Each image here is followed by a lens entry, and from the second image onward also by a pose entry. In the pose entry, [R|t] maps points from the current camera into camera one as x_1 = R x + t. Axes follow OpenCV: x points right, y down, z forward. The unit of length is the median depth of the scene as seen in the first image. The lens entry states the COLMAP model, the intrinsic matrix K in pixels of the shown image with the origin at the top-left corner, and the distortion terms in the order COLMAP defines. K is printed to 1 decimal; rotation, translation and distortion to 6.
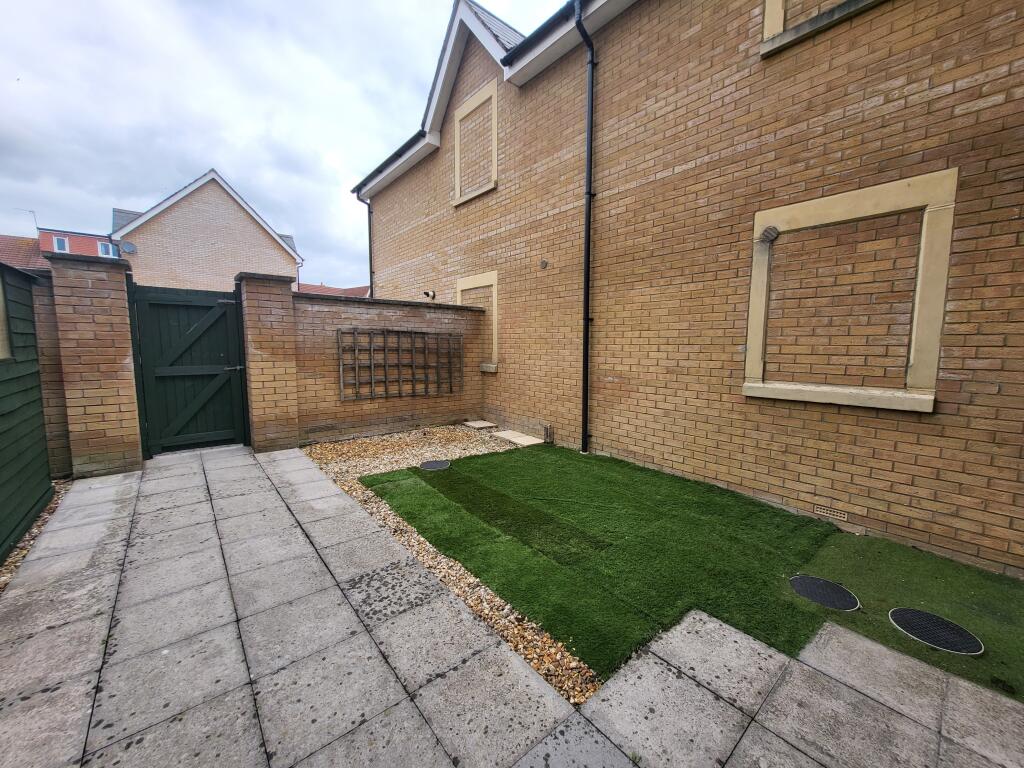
lens RADIAL K [[400.0, 0, 524.7], [0, 400.0, 385.5], [0, 0, 1]] dist [-0.001612, -0.000730]
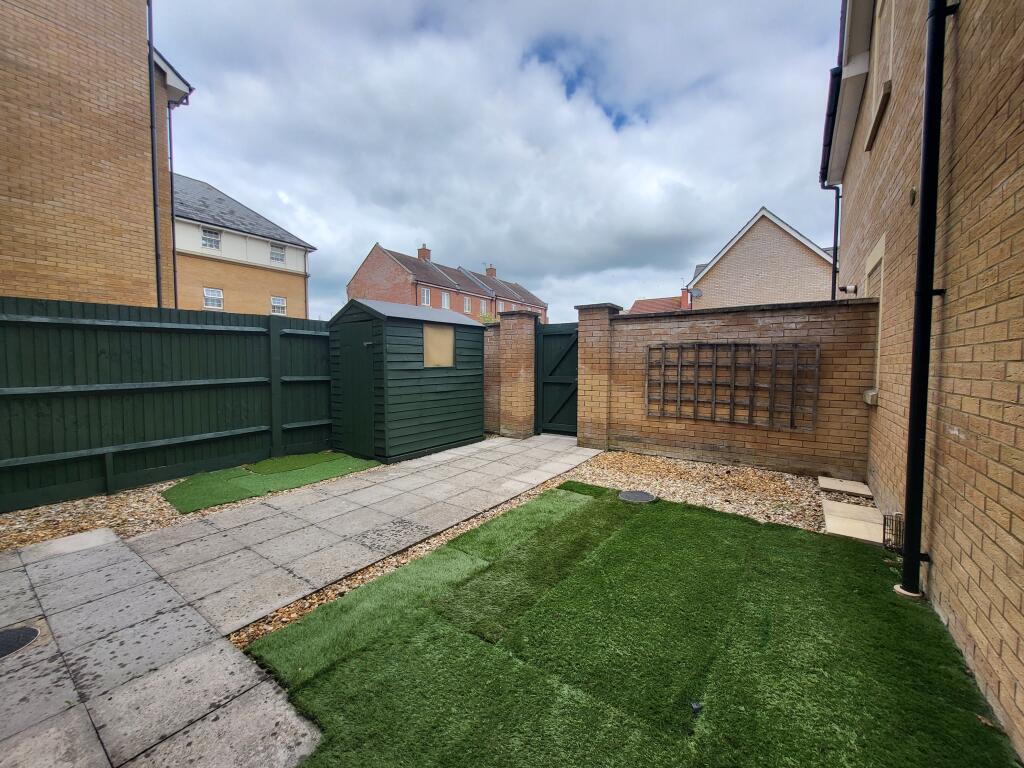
lens RADIAL K [[400.0, 0, 524.7], [0, 400.0, 385.5], [0, 0, 1]] dist [-0.001612, -0.000730]
pose [[0.254505, 0.043710, -0.966083, 0.445770], [-0.101045, 0.994712, 0.018386, -0.025387], [0.961778, 0.092938, 0.257576, 0.436801]]
